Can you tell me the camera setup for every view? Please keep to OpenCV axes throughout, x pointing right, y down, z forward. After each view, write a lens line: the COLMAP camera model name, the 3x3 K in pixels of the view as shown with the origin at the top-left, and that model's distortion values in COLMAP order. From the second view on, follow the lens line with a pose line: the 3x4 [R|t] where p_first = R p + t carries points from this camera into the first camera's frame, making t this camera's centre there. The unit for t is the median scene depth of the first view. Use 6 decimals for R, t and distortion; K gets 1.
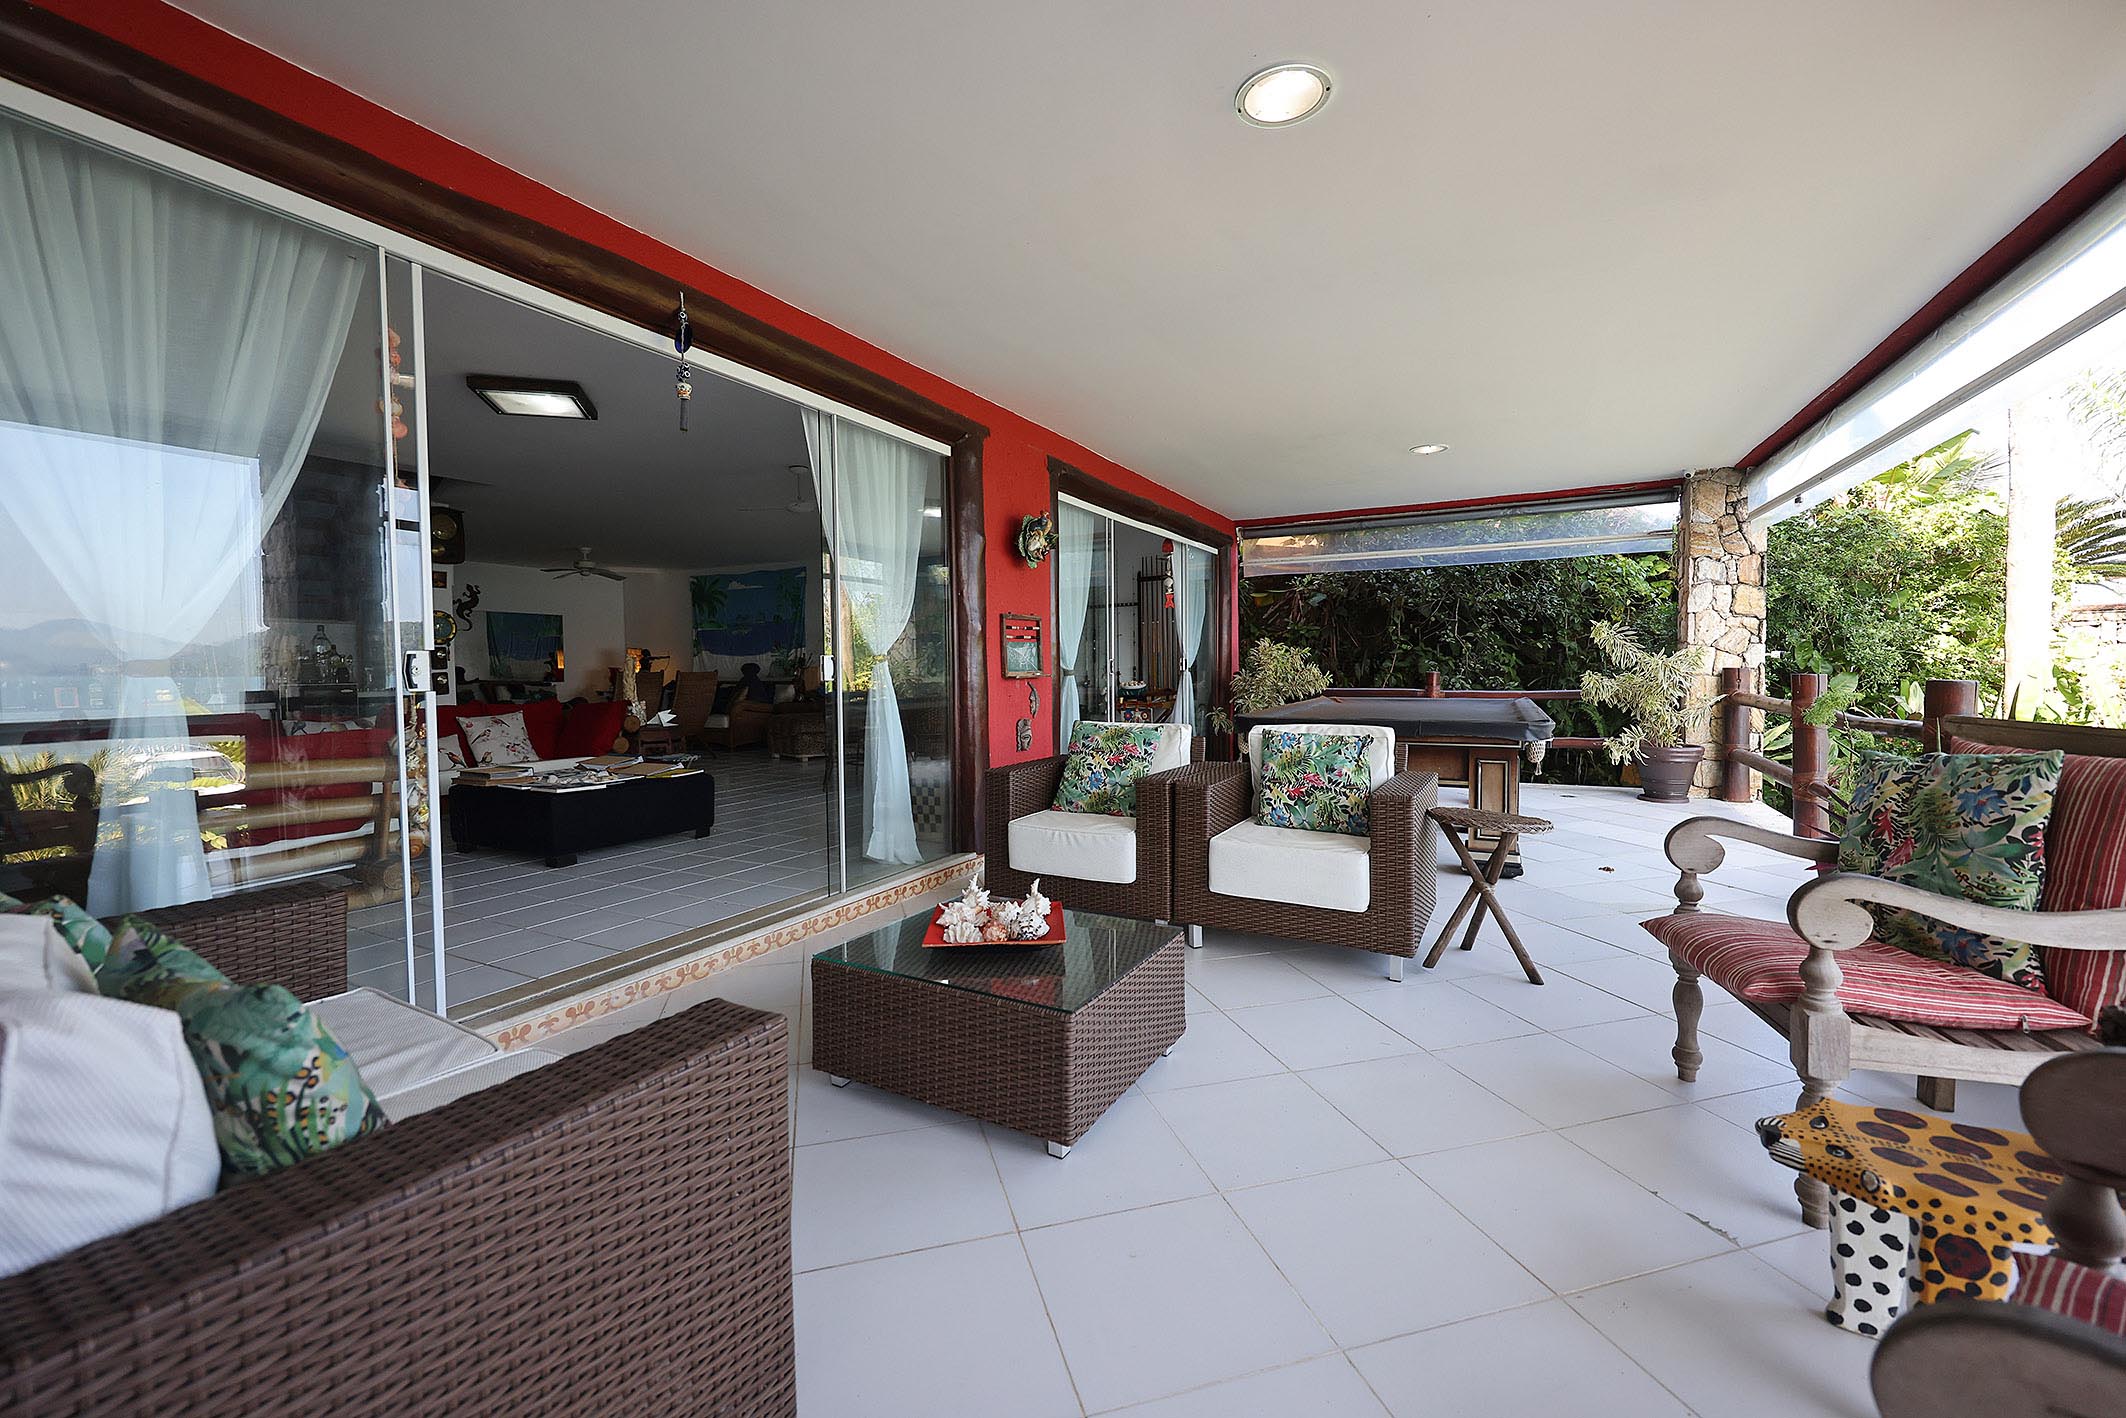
lens RADIAL K [[848.8, 0, 1060.8], [0, 848.8, 702.3], [0, 0, 1]] dist [0.000501, 0.000376]
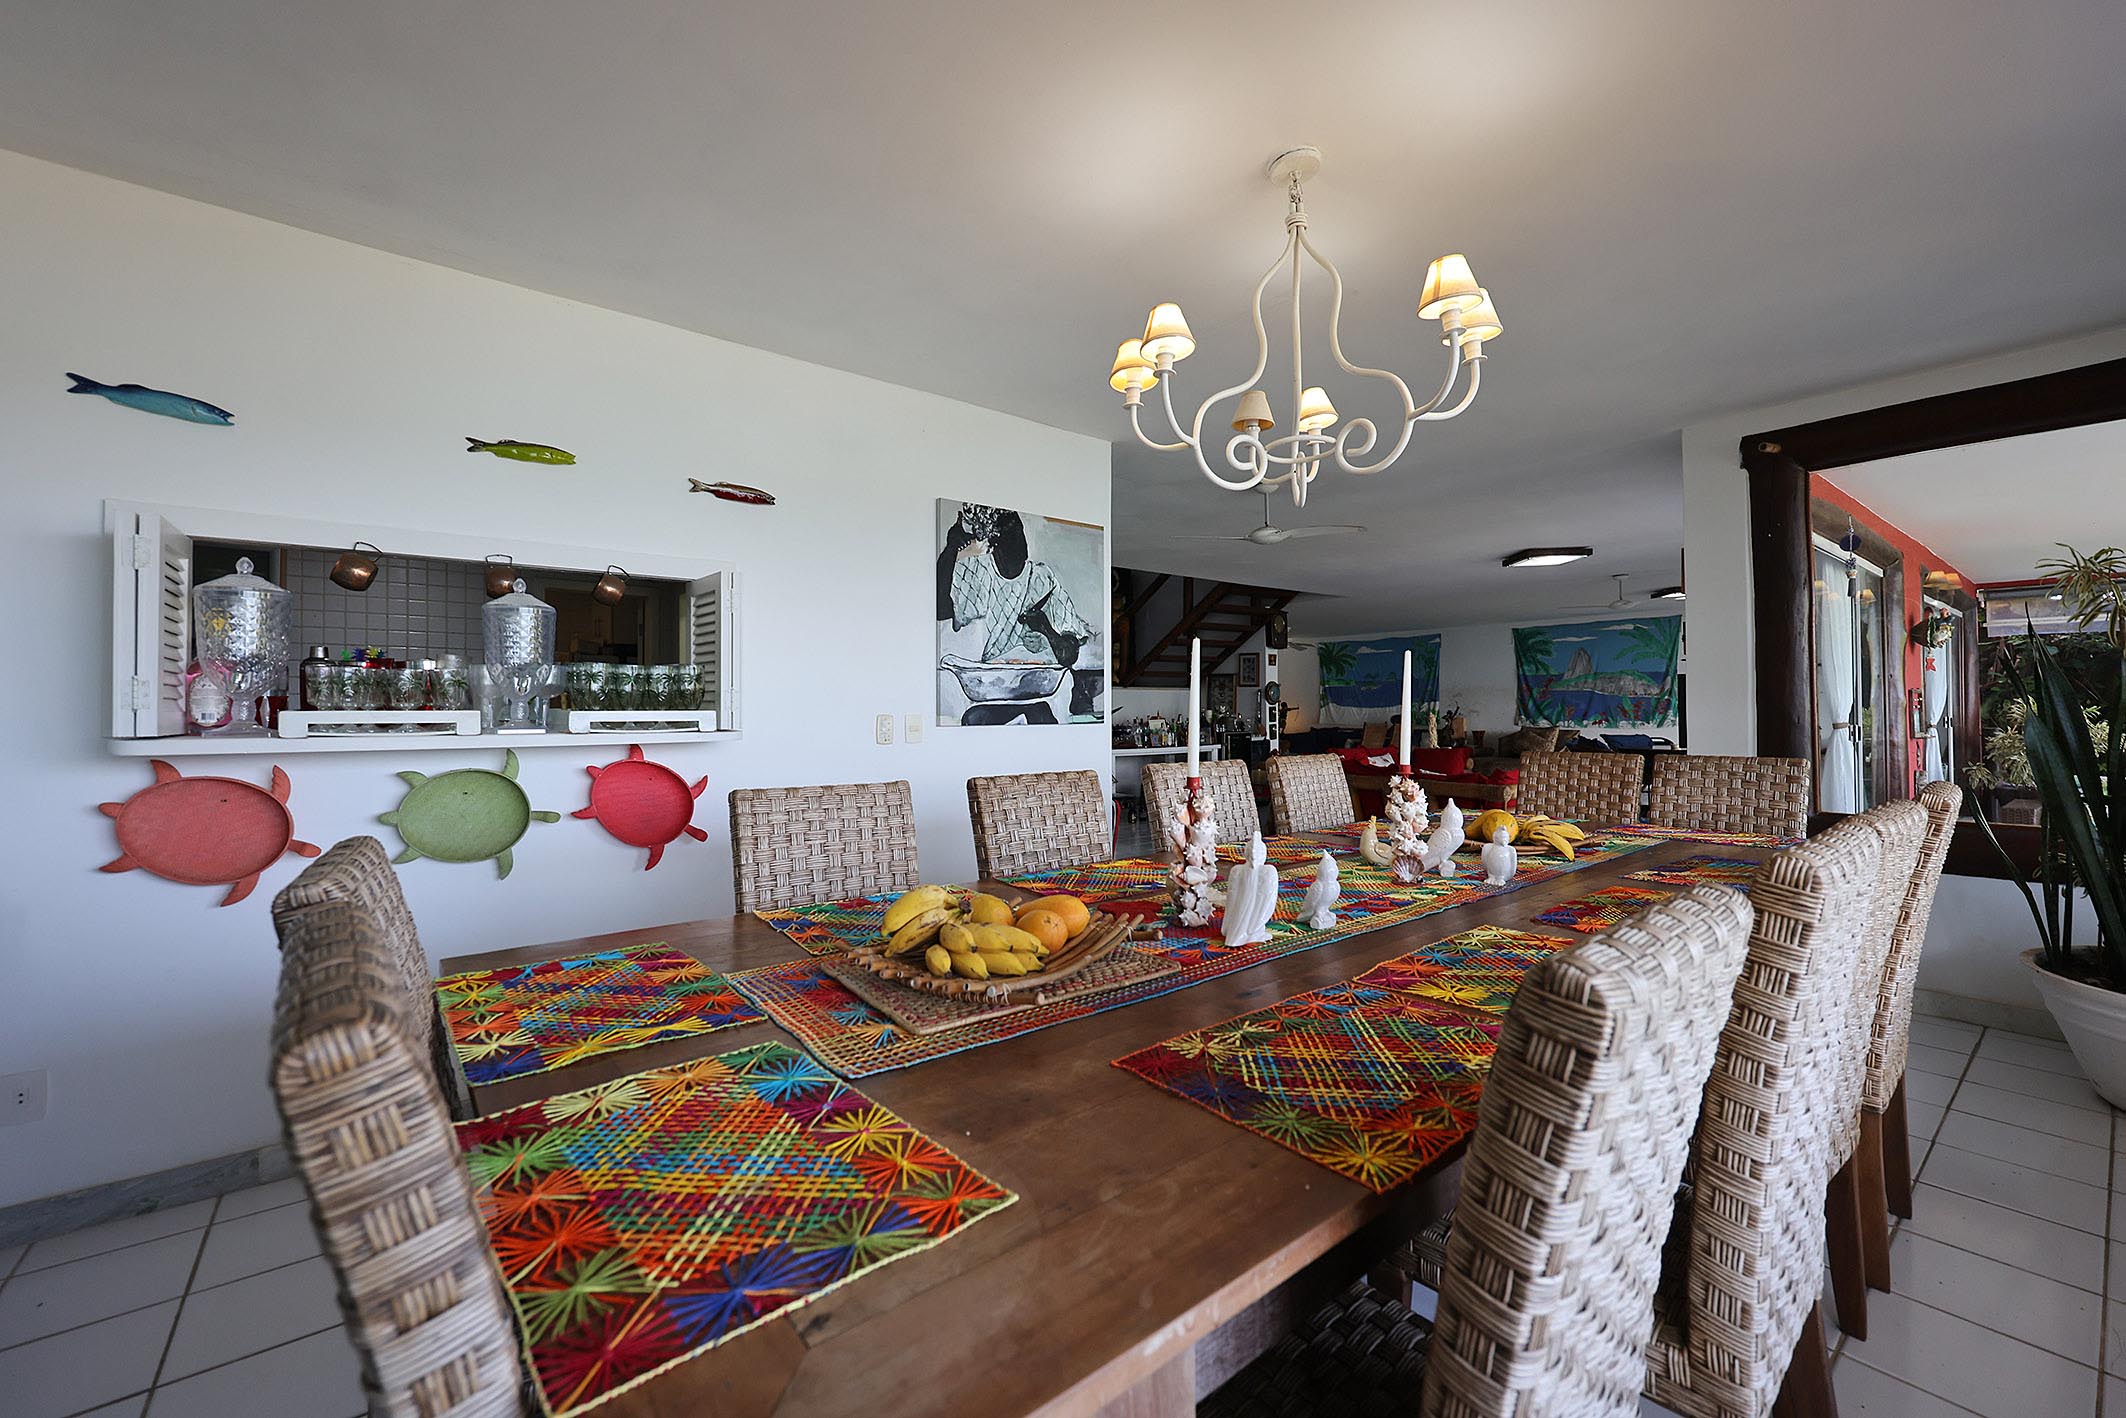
lens RADIAL K [[848.8, 0, 1060.8], [0, 848.8, 702.3], [0, 0, 1]] dist [0.000501, 0.000376]
pose [[0.919040, -0.000436, -0.394165, -0.324089], [-0.018098, 0.998898, -0.043302, -0.002128], [0.393749, 0.046930, 0.918019, -0.307100]]
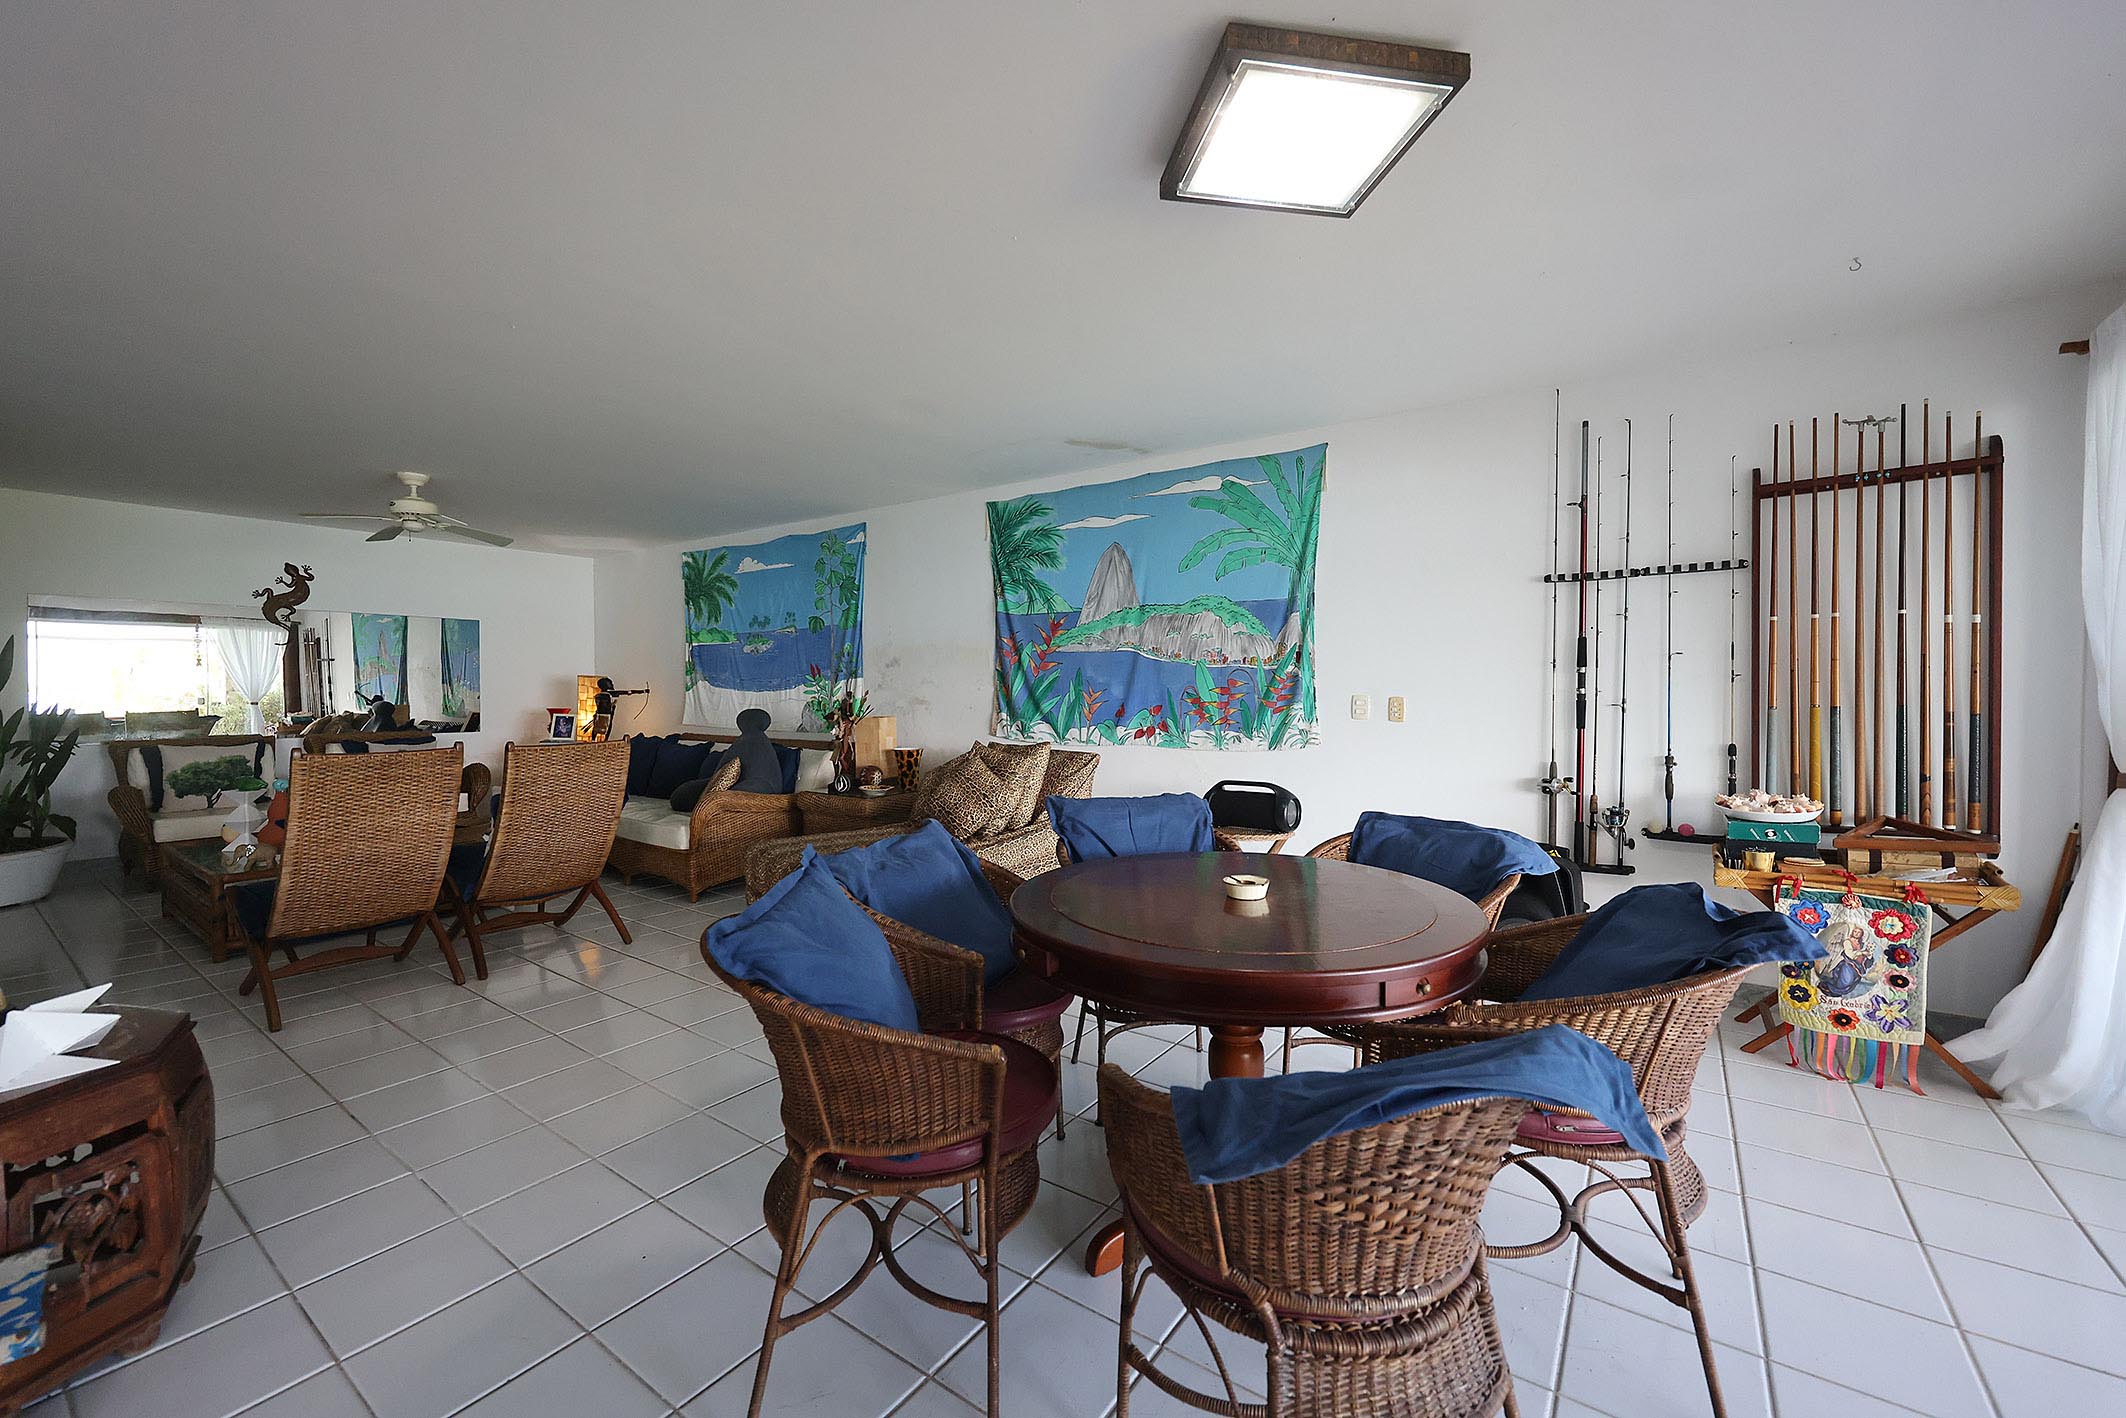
lens RADIAL K [[848.8, 0, 1060.8], [0, 848.8, 702.3], [0, 0, 1]] dist [0.000501, 0.000376]
pose [[0.991707, 0.008336, -0.128250, -0.115272], [-0.011314, 0.999683, -0.022509, -0.039610], [0.128022, 0.023773, 0.991486, 0.506733]]
